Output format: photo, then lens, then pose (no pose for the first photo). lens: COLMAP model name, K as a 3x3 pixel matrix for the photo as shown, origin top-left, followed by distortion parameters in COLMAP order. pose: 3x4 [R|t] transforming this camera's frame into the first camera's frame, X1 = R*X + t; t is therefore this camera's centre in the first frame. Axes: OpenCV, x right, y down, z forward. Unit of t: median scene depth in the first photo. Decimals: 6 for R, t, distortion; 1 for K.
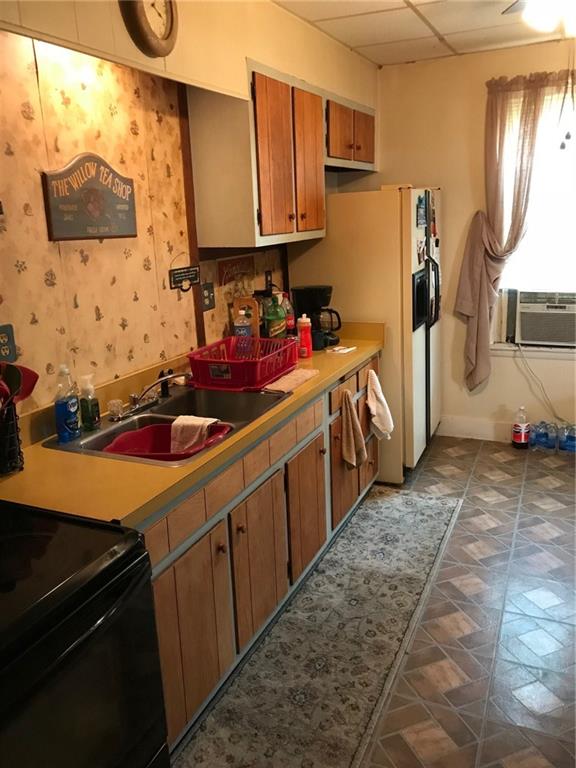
lens RADIAL K [[643.6, 0, 288.5], [0, 643.6, 371.5], [0, 0, 1]] dist [-0.000346, 0.079693]
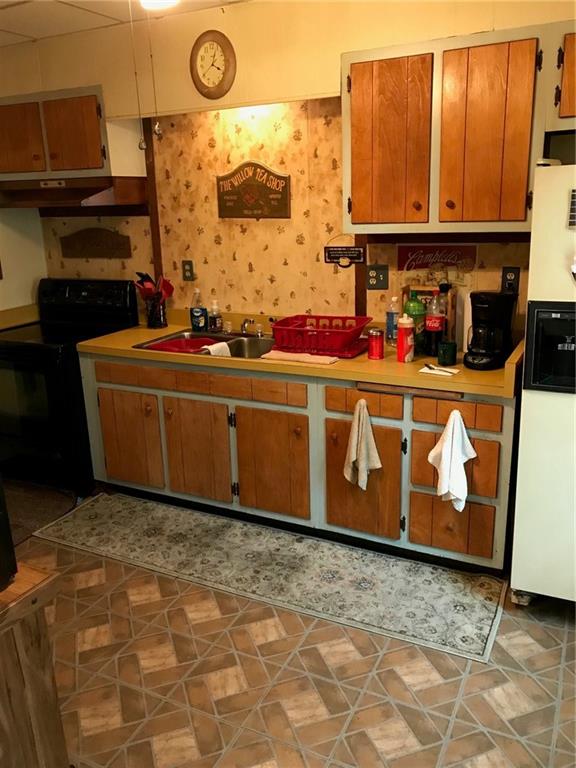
lens RADIAL K [[630.8, 0, 291.0], [0, 630.8, 373.7], [0, 0, 1]] dist [0.073854, -0.104784]
pose [[-0.049465, 0.298119, -0.953246, 1.097164], [-0.209701, 0.930041, 0.301744, -0.297645], [0.976513, 0.214823, 0.016512, 1.018810]]
